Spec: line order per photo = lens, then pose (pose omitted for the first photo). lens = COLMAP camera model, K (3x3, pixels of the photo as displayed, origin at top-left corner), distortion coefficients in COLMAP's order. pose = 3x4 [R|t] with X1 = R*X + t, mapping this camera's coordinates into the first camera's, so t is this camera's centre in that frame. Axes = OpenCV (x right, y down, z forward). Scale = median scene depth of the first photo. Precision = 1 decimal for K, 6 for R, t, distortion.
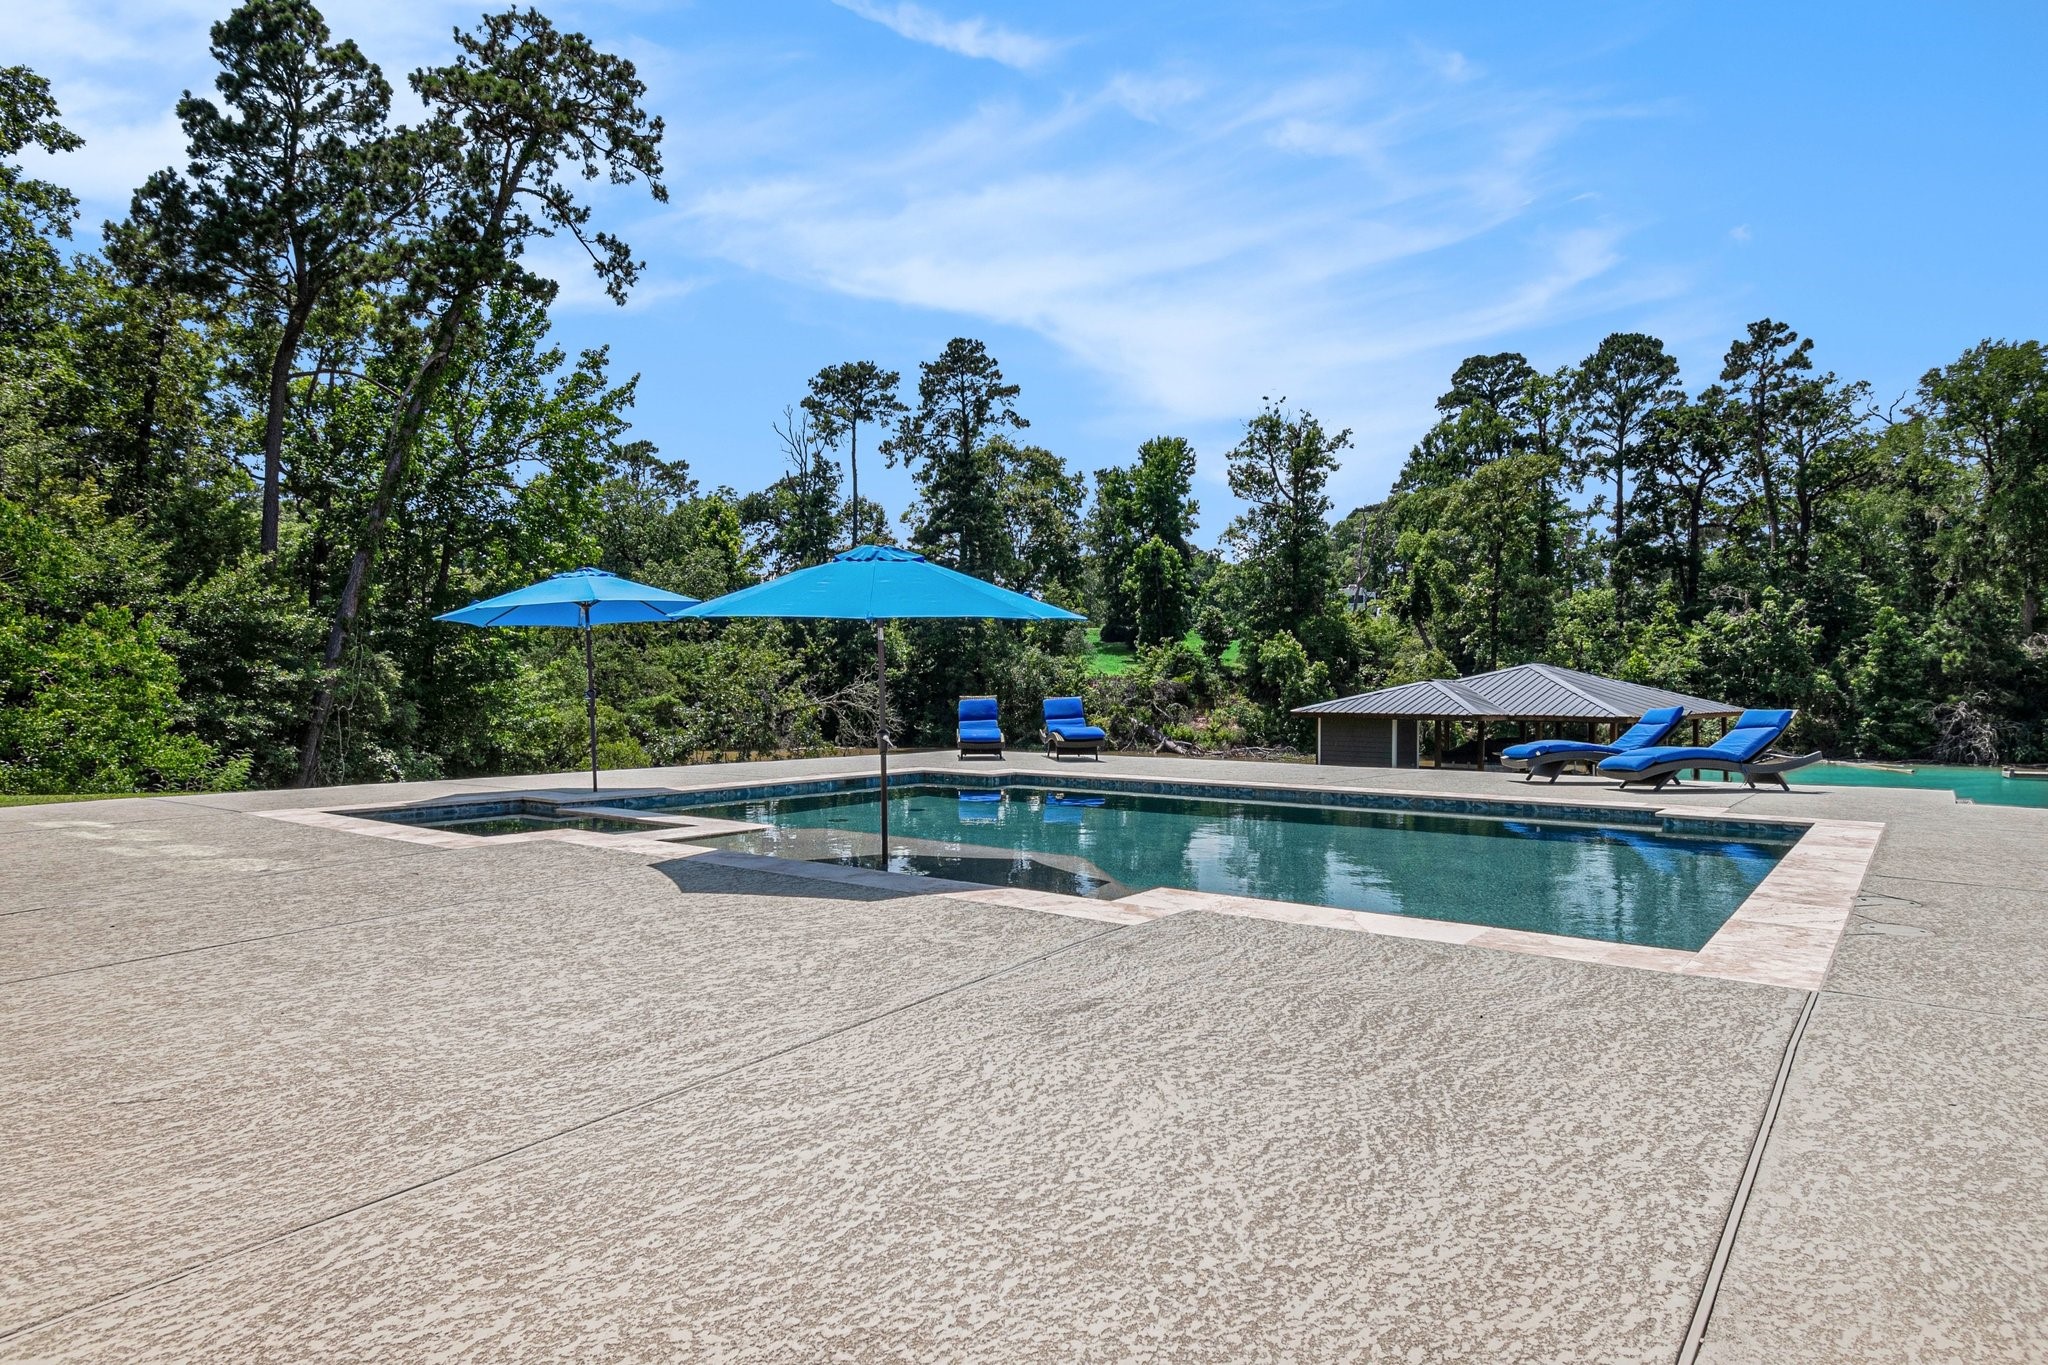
lens RADIAL K [[1171.1, 0, 1050.3], [0, 1171.1, 694.0], [0, 0, 1]] dist [0.000688, -0.000880]
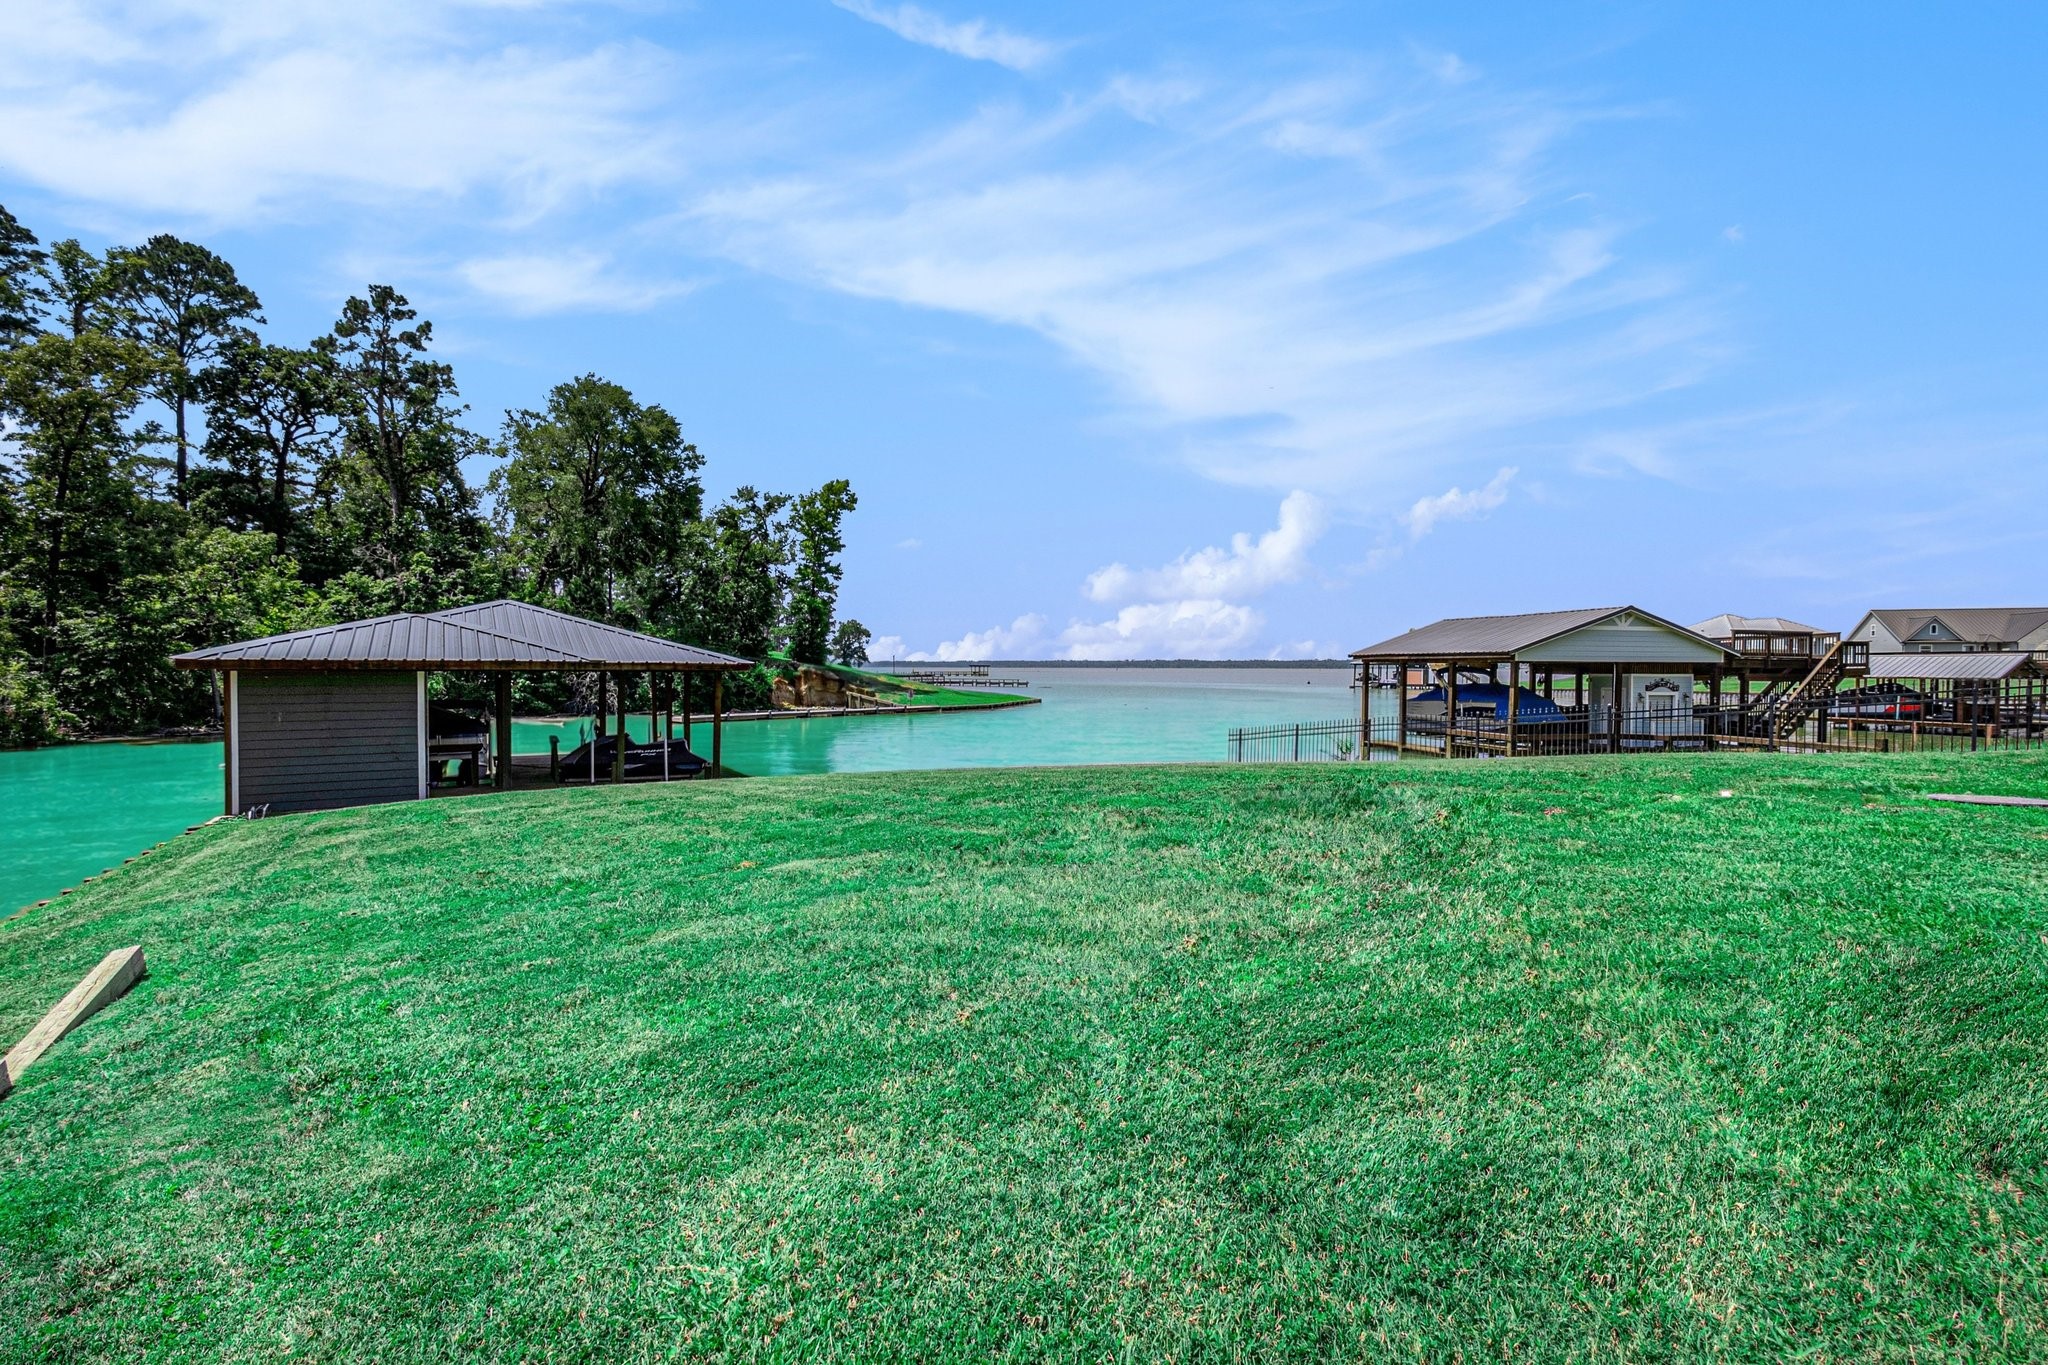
lens RADIAL K [[917.9, 0, 1026.3], [0, 917.9, 688.5], [0, 0, 1]] dist [0.001727, -0.000027]
pose [[0.212117, -0.021987, 0.976997, -0.051354], [0.004064, 0.999758, 0.021617, 0.010349], [-0.977236, -0.000614, 0.212155, 0.292601]]
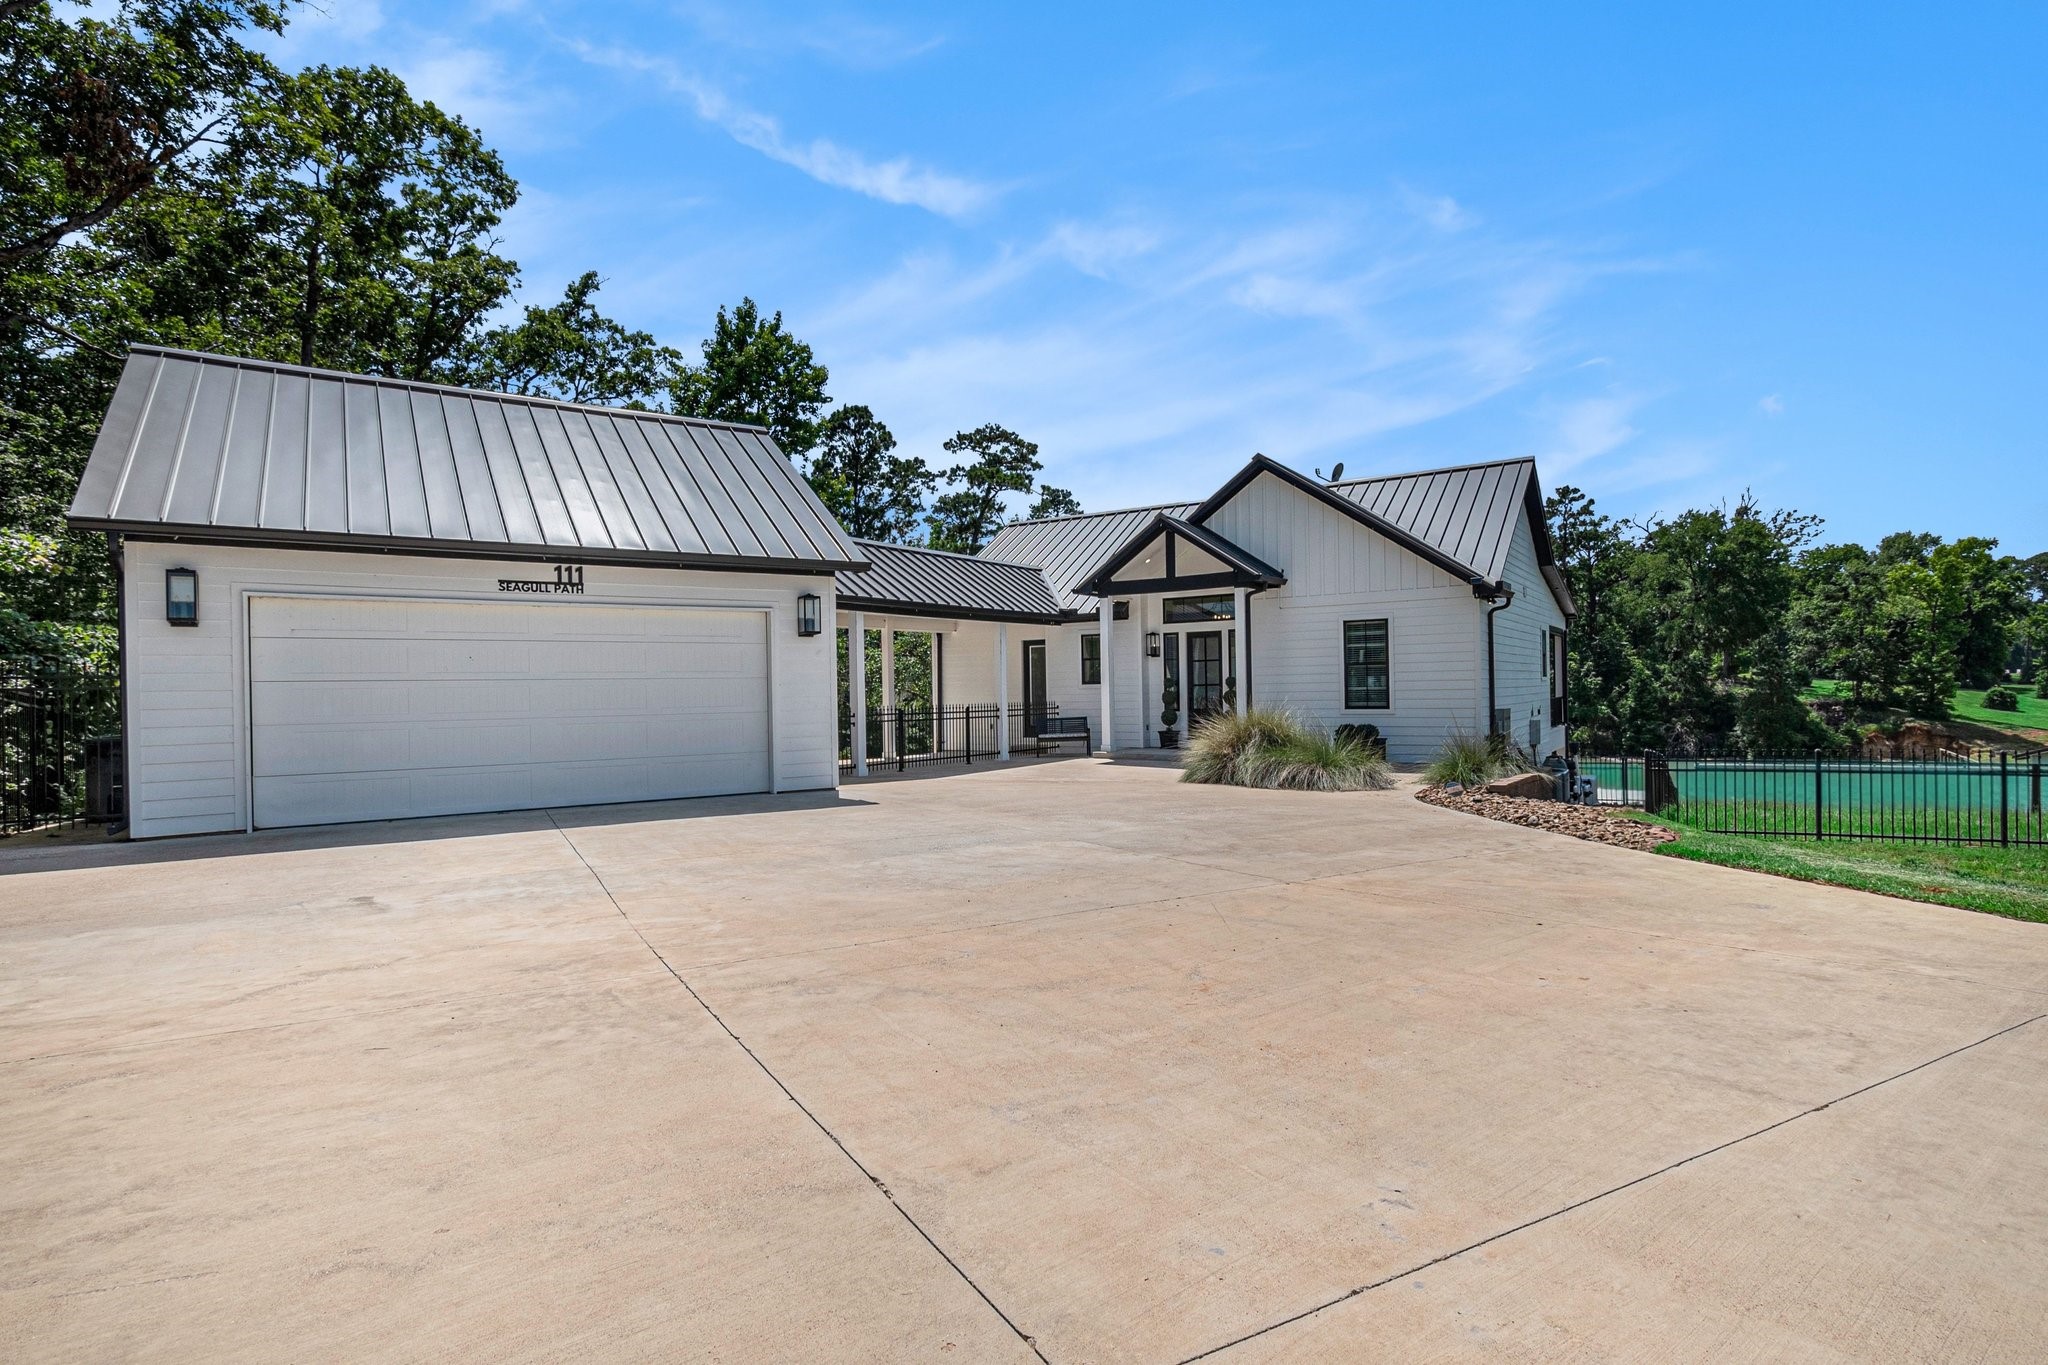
lens RADIAL K [[1007.8, 0, 1044.9], [0, 1007.8, 690.5], [0, 0, 1]] dist [0.002514, 0.000399]
pose [[0.997931, -0.018378, 0.061608, -0.203374], [0.018759, 0.999808, -0.005620, -0.040211], [-0.061492, 0.006764, 0.998085, -0.351514]]
